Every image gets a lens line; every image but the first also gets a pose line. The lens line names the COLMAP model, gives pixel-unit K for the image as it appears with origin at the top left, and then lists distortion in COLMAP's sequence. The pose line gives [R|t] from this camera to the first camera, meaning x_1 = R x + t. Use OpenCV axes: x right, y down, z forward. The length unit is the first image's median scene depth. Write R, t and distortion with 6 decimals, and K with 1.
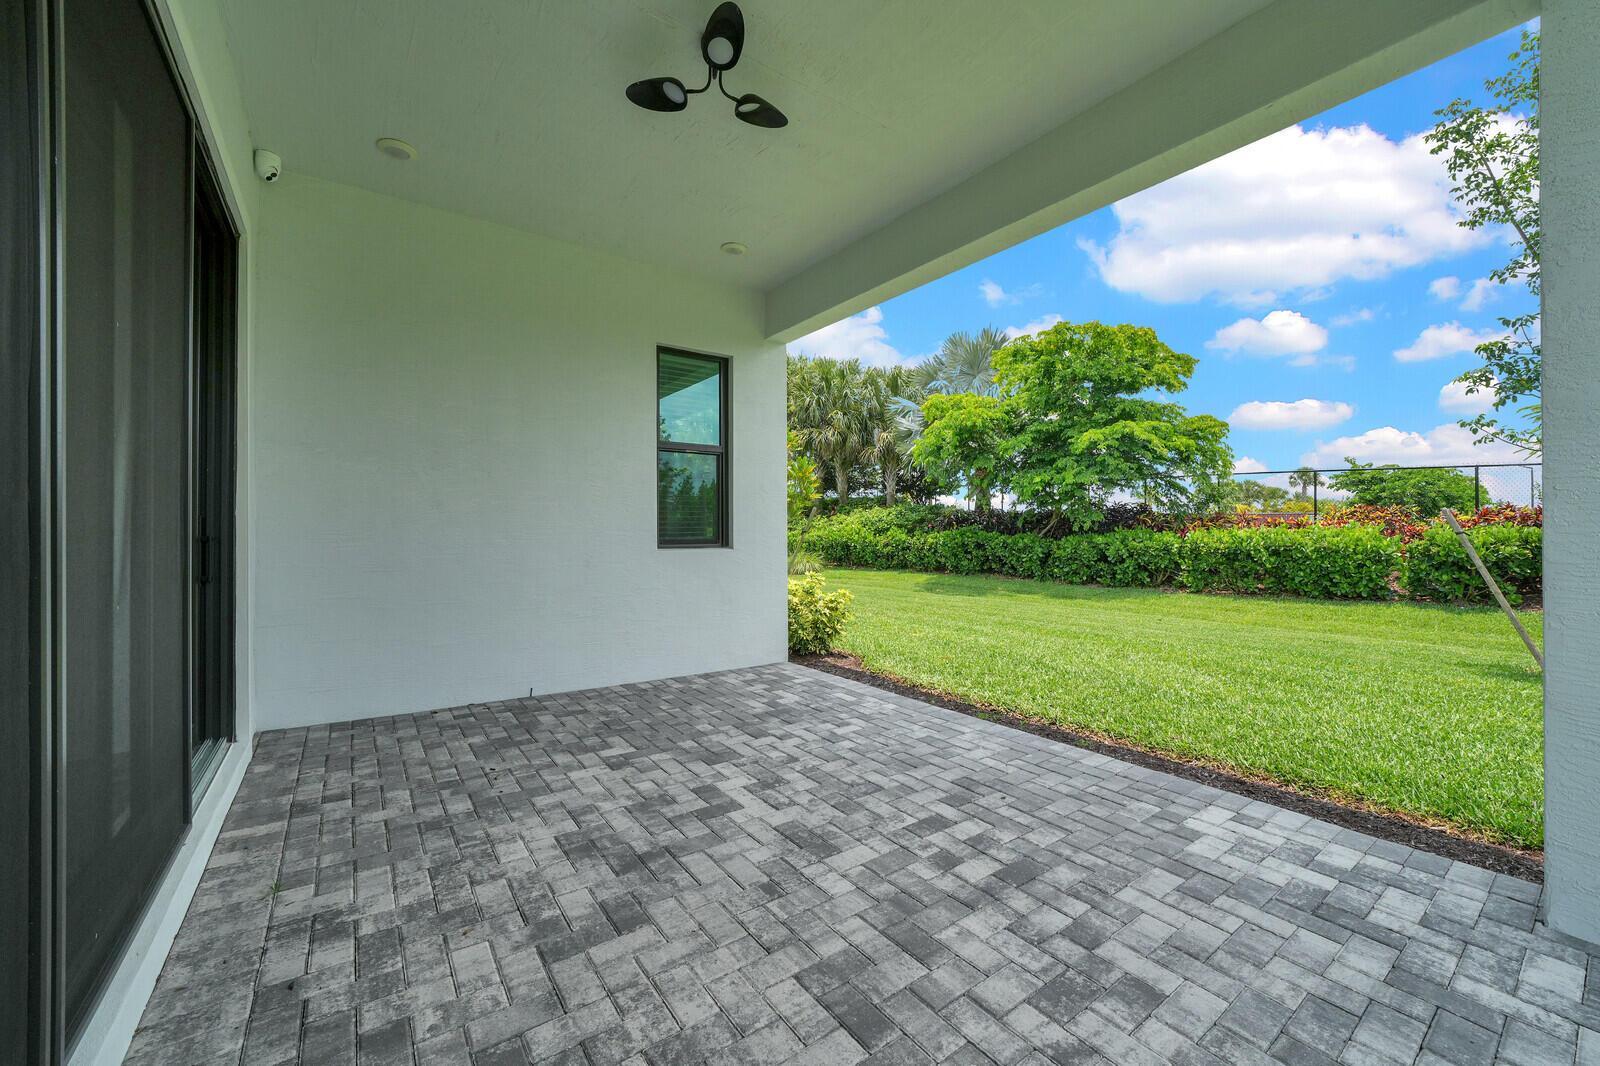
lens RADIAL K [[618.2, 0, 804.3], [0, 618.2, 533.5], [0, 0, 1]] dist [0.000471, 0.000060]
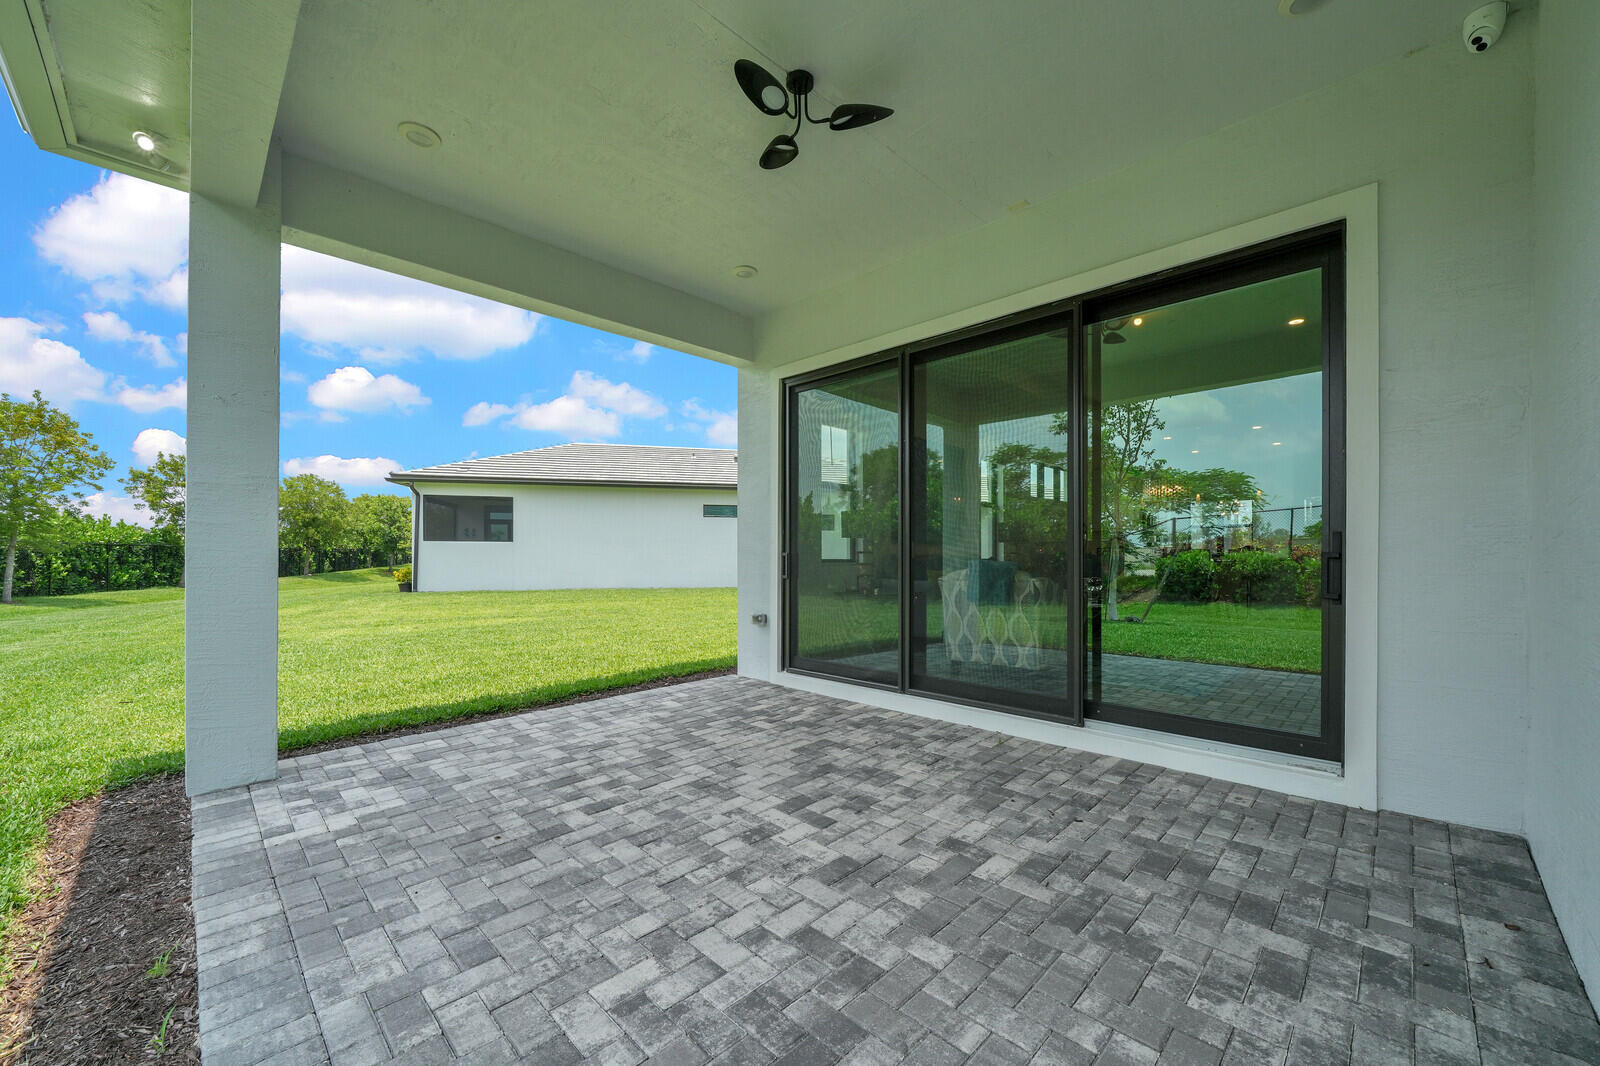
lens RADIAL K [[618.2, 0, 812.2], [0, 618.2, 554.0], [0, 0, 1]] dist [0.000471, 0.000060]
pose [[-0.984786, 0.001223, -0.173766, 0.020780], [0.000729, 0.999996, 0.002905, 0.002448], [0.173769, 0.002735, -0.984783, 2.128103]]
